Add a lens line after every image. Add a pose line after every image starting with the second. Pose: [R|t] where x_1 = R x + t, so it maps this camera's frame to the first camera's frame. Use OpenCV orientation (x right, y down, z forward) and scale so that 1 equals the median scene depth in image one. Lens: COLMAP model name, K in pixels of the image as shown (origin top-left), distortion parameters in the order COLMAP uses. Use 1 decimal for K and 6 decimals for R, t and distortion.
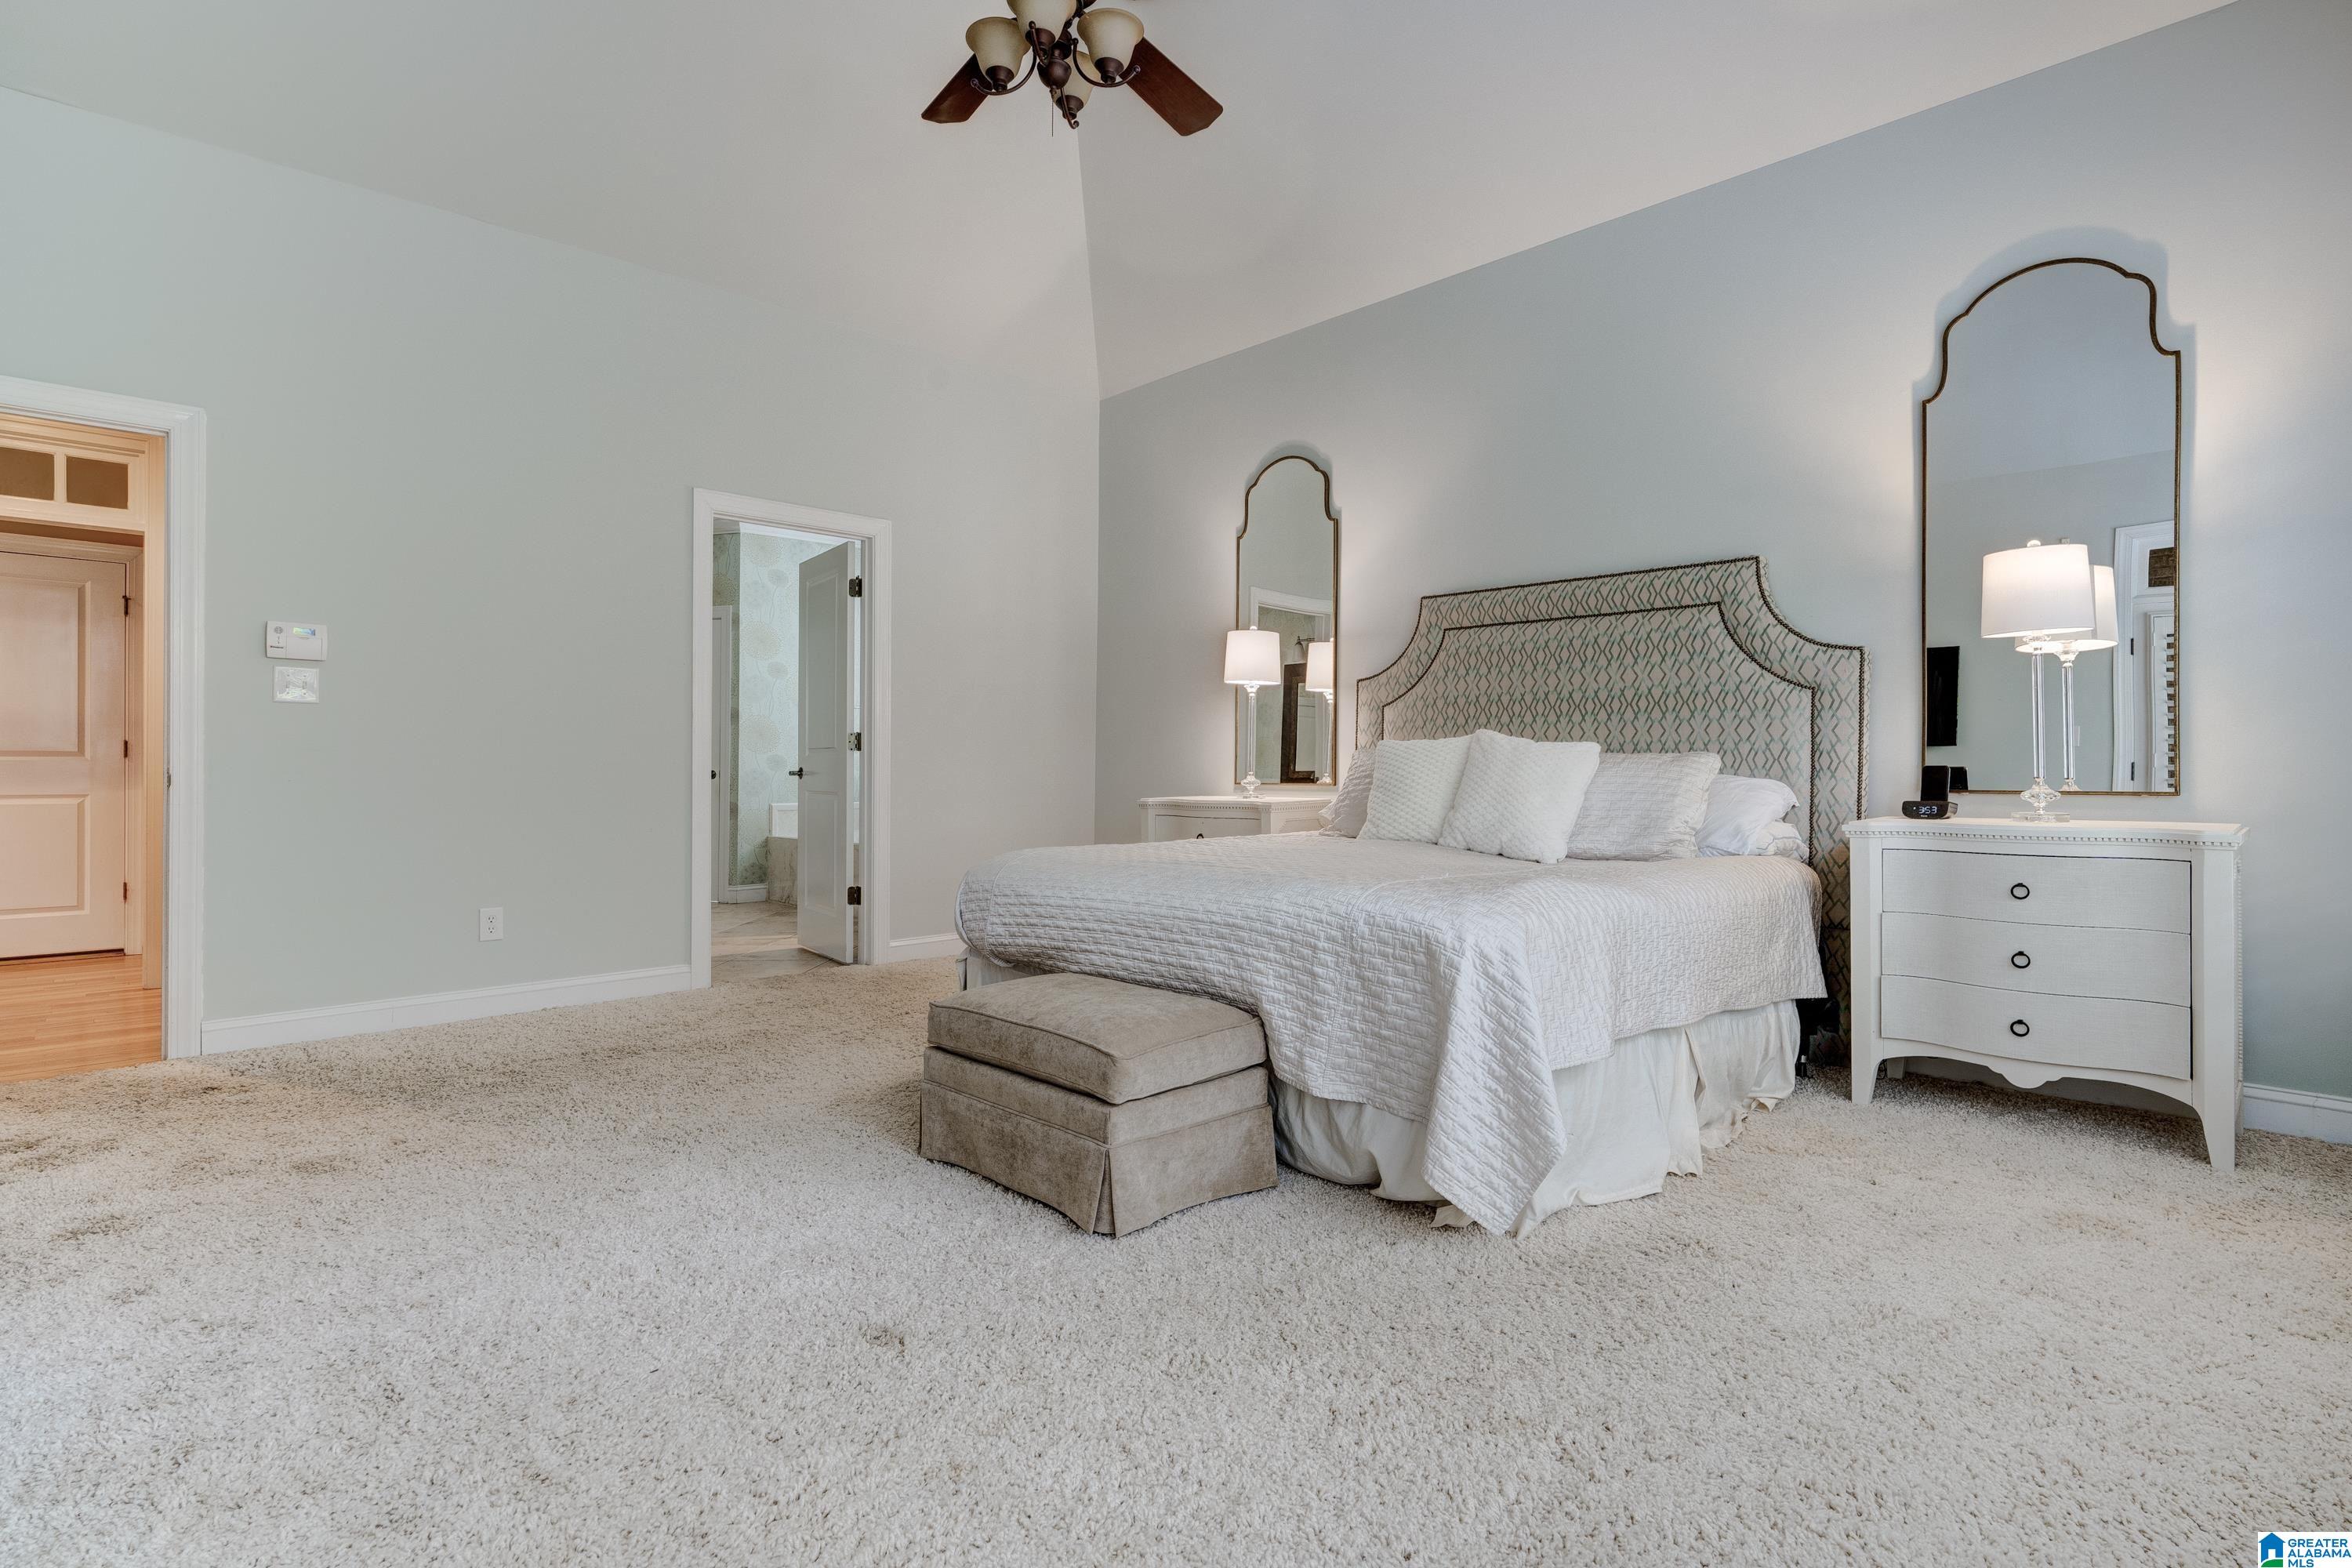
lens RADIAL K [[1131.2, 0, 1176.0], [0, 1131.2, 784.0], [0, 0, 1]] dist [-0.000853, 0.000018]
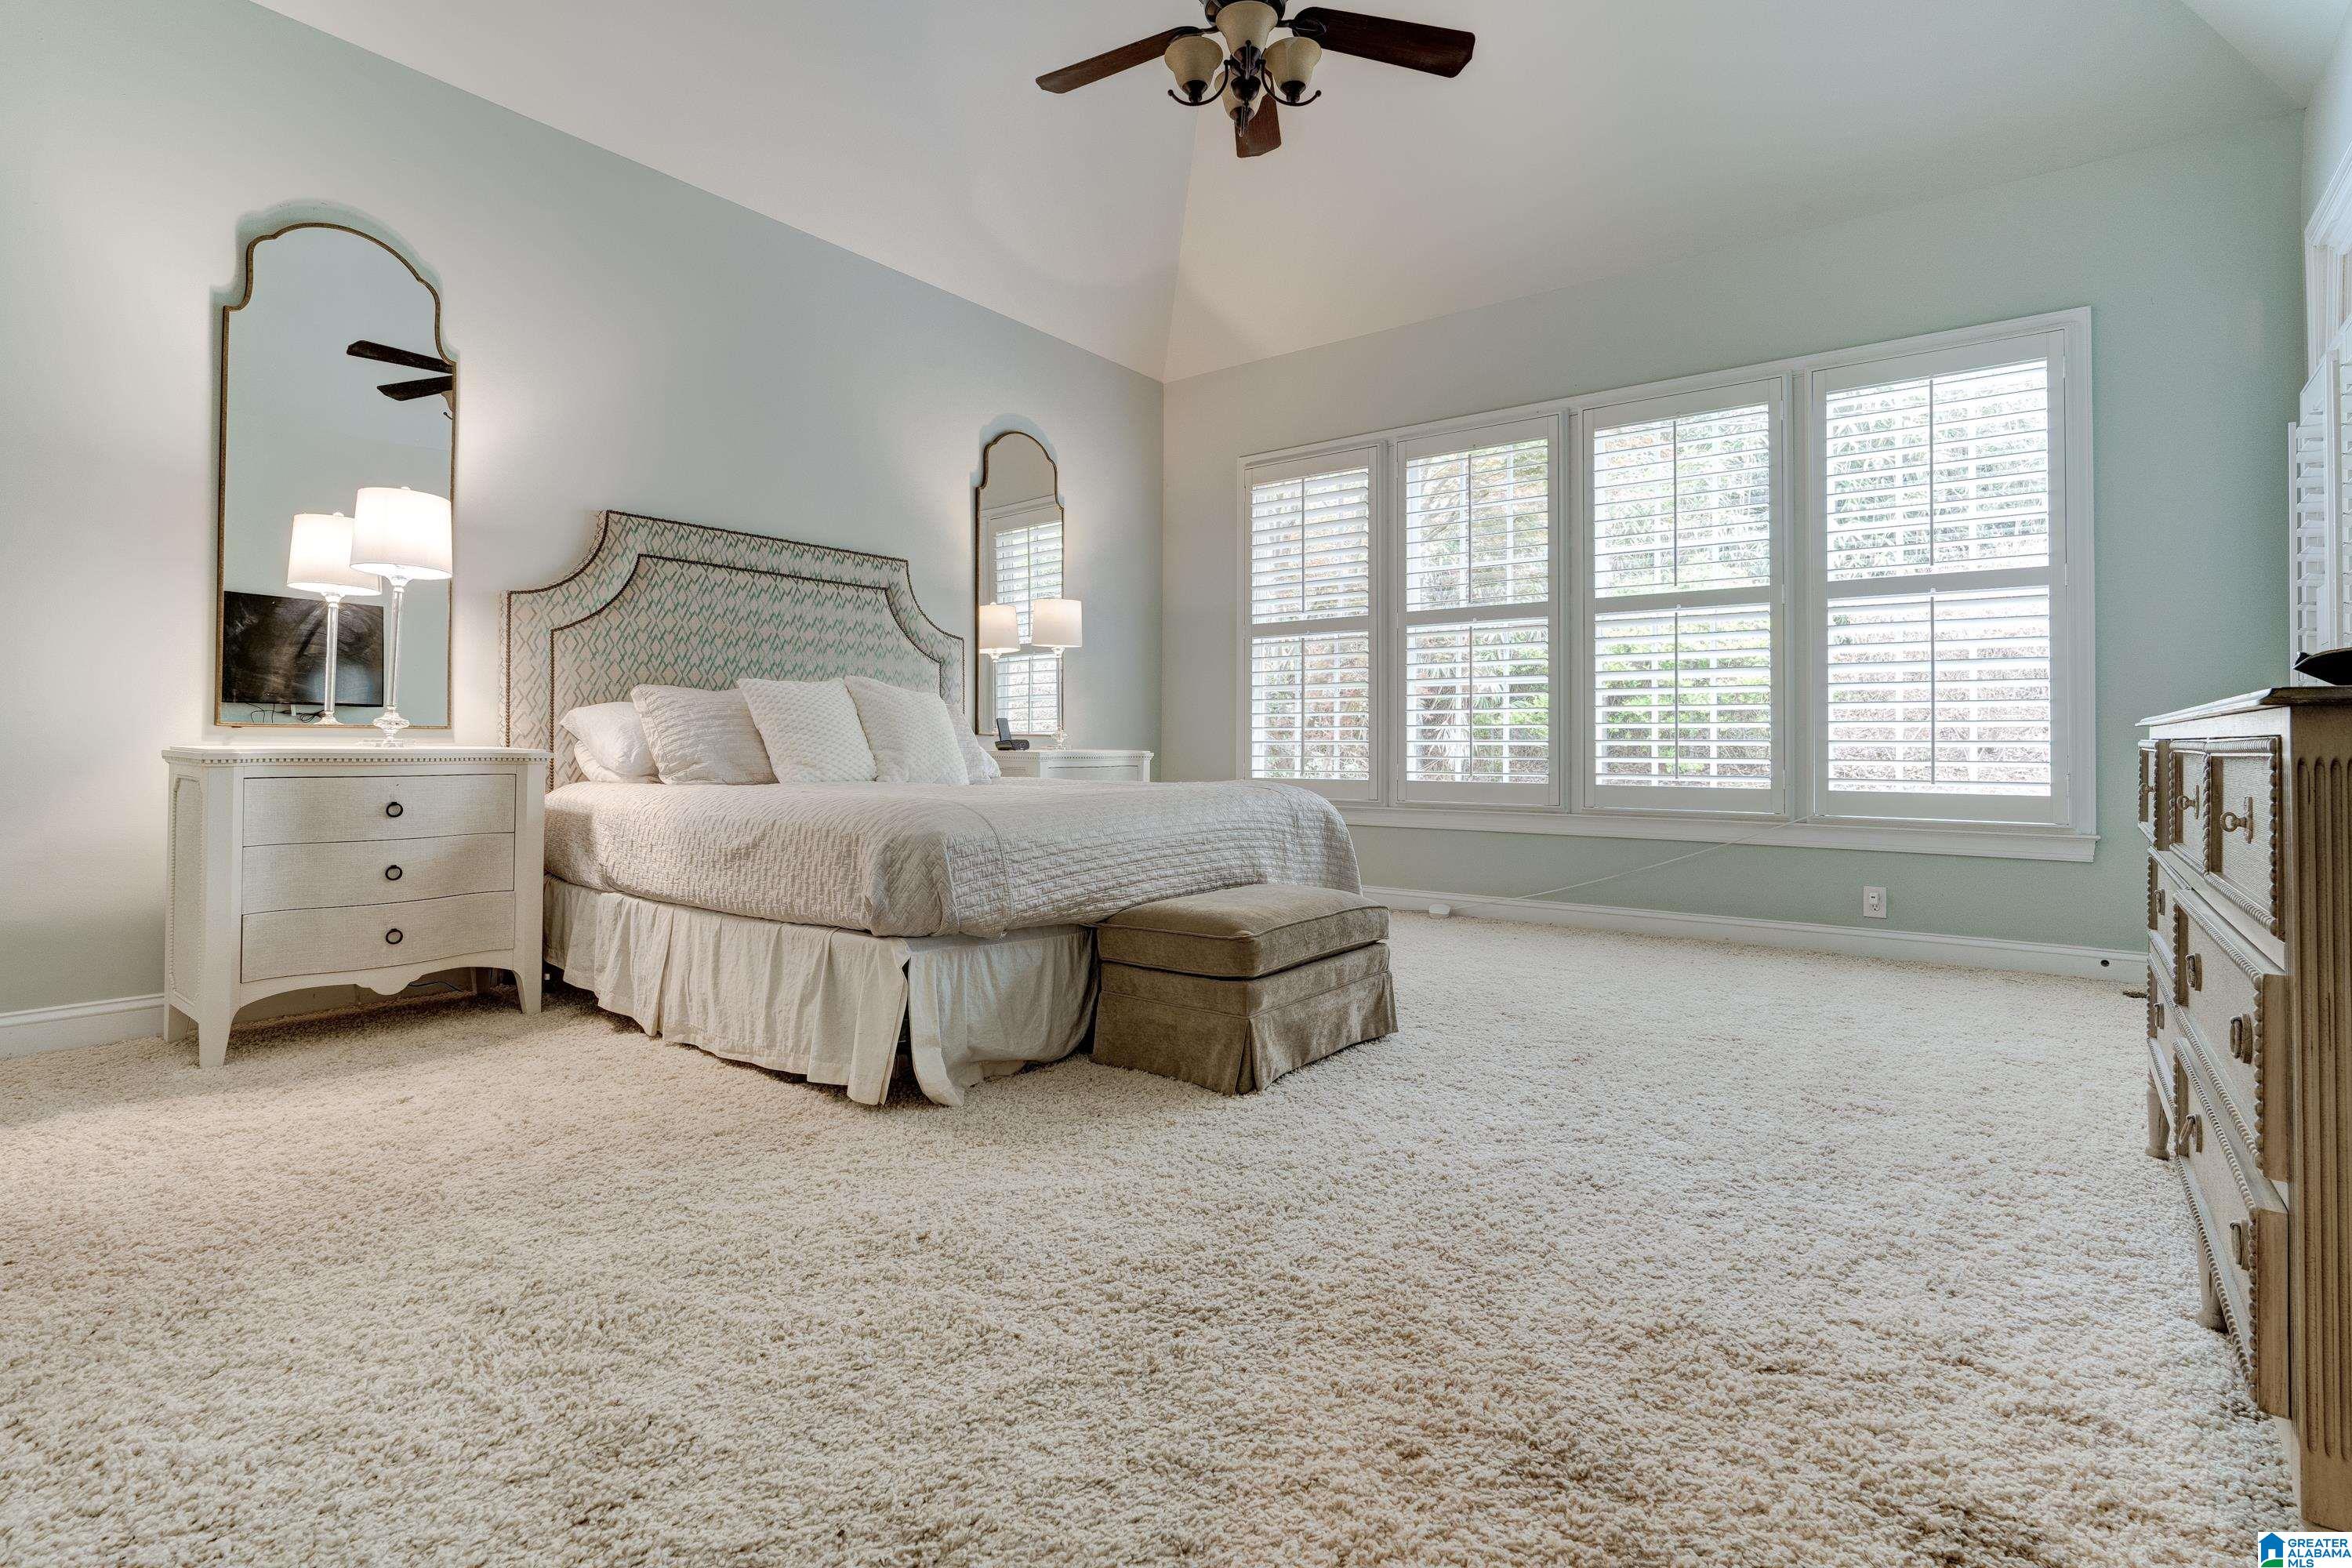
lens RADIAL K [[1131.2, 0, 1176.0], [0, 1131.2, 784.0], [0, 0, 1]] dist [-0.000853, 0.000018]
pose [[-0.132115, -0.055266, 0.989693, -0.716588], [-0.011667, 0.998462, 0.054198, -0.007095], [-0.991166, -0.004386, -0.132556, 0.681827]]
